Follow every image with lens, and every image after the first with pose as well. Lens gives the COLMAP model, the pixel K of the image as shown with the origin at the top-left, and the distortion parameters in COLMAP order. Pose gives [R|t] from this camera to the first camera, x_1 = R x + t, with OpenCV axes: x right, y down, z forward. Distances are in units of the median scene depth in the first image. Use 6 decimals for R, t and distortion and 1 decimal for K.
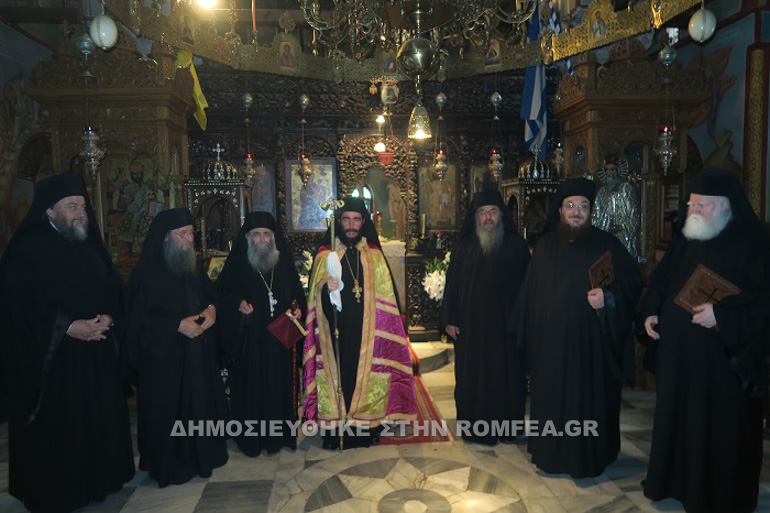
lens RADIAL K [[538.4, 0, 385.0], [0, 538.4, 256.5], [0, 0, 1]] dist [-0.003455, 0.007037]
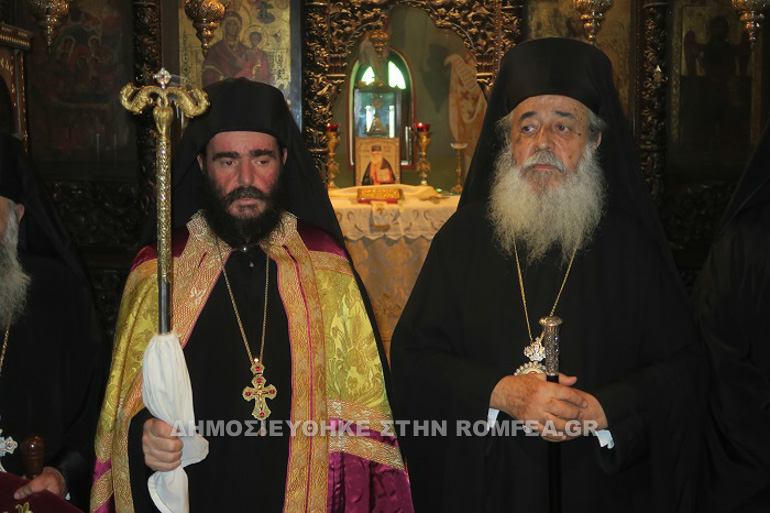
lens RADIAL K [[1116.6, 0, 385.0], [0, 1116.6, 256.5], [0, 0, 1]] dist [0.033389, 0.023234]
pose [[0.998256, 0.020385, -0.055405, 0.011634], [-0.018172, 0.999029, 0.040145, -0.023587], [0.056169, -0.039068, 0.997657, 0.239541]]
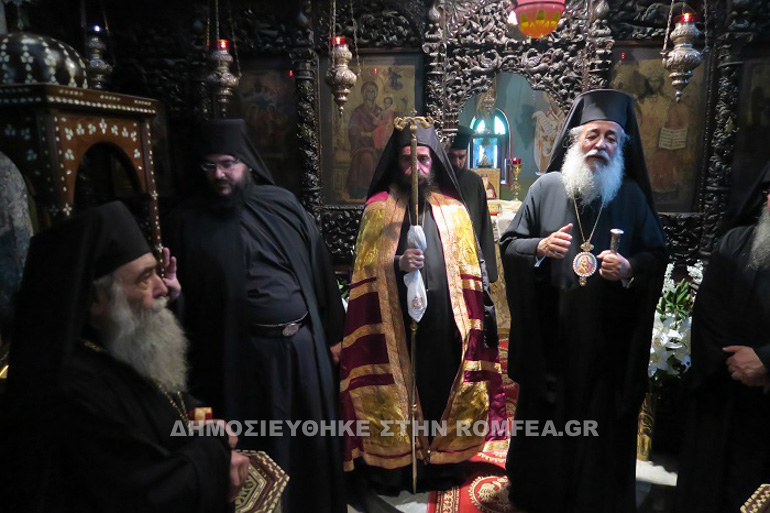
lens RADIAL K [[538.4, 0, 385.0], [0, 538.4, 256.5], [0, 0, 1]] dist [-0.003455, 0.007037]
pose [[0.967888, 0.055690, -0.245137, -0.000093], [-0.024975, 0.991631, 0.126669, -0.064651], [0.250139, -0.116479, 0.961178, 0.526183]]
